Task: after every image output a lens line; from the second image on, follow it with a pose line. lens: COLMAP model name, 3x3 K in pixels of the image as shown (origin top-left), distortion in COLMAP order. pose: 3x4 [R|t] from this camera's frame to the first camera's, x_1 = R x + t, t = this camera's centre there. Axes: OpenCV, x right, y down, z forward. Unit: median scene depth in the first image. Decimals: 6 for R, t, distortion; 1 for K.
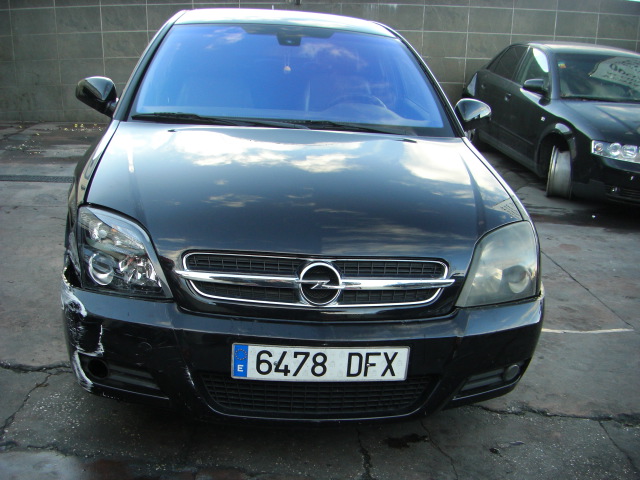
lens RADIAL K [[707.9, 0, 318.1], [0, 707.9, 286.0], [0, 0, 1]] dist [-0.129832, -0.016368]
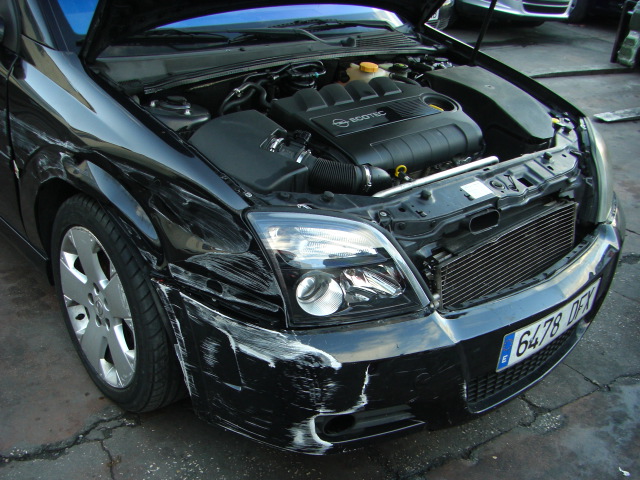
lens RADIAL K [[715.0, 0, 302.9], [0, 715.0, 299.4], [0, 0, 1]] dist [-0.189883, 0.095340]
pose [[0.811739, -0.303437, 0.499004, -0.701092], [0.167488, 0.939492, 0.298834, -0.244644], [-0.559488, -0.158998, 0.813445, 0.438112]]
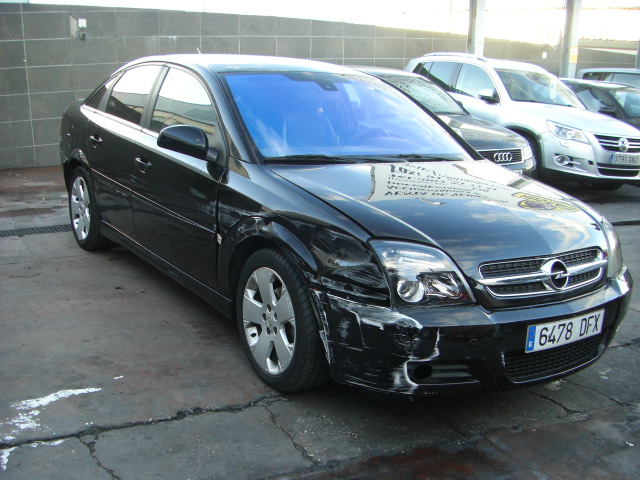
lens RADIAL K [[715.0, 0, 302.9], [0, 715.0, 299.4], [0, 0, 1]] dist [-0.189883, 0.095340]
pose [[0.888860, -0.160179, 0.429268, -1.026442], [0.163469, 0.986108, 0.029477, -0.075392], [-0.428026, 0.043971, 0.902696, -0.019242]]
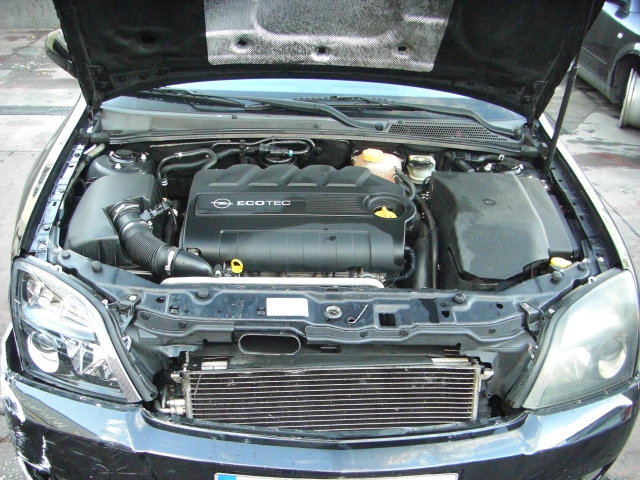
lens RADIAL K [[707.9, 0, 318.1], [0, 707.9, 286.0], [0, 0, 1]] dist [-0.129832, -0.016368]
pose [[0.997909, 0.014020, -0.063093, 0.028599], [-0.003346, 0.986086, 0.166202, -0.224124], [0.064545, -0.165643, 0.984071, 0.312506]]
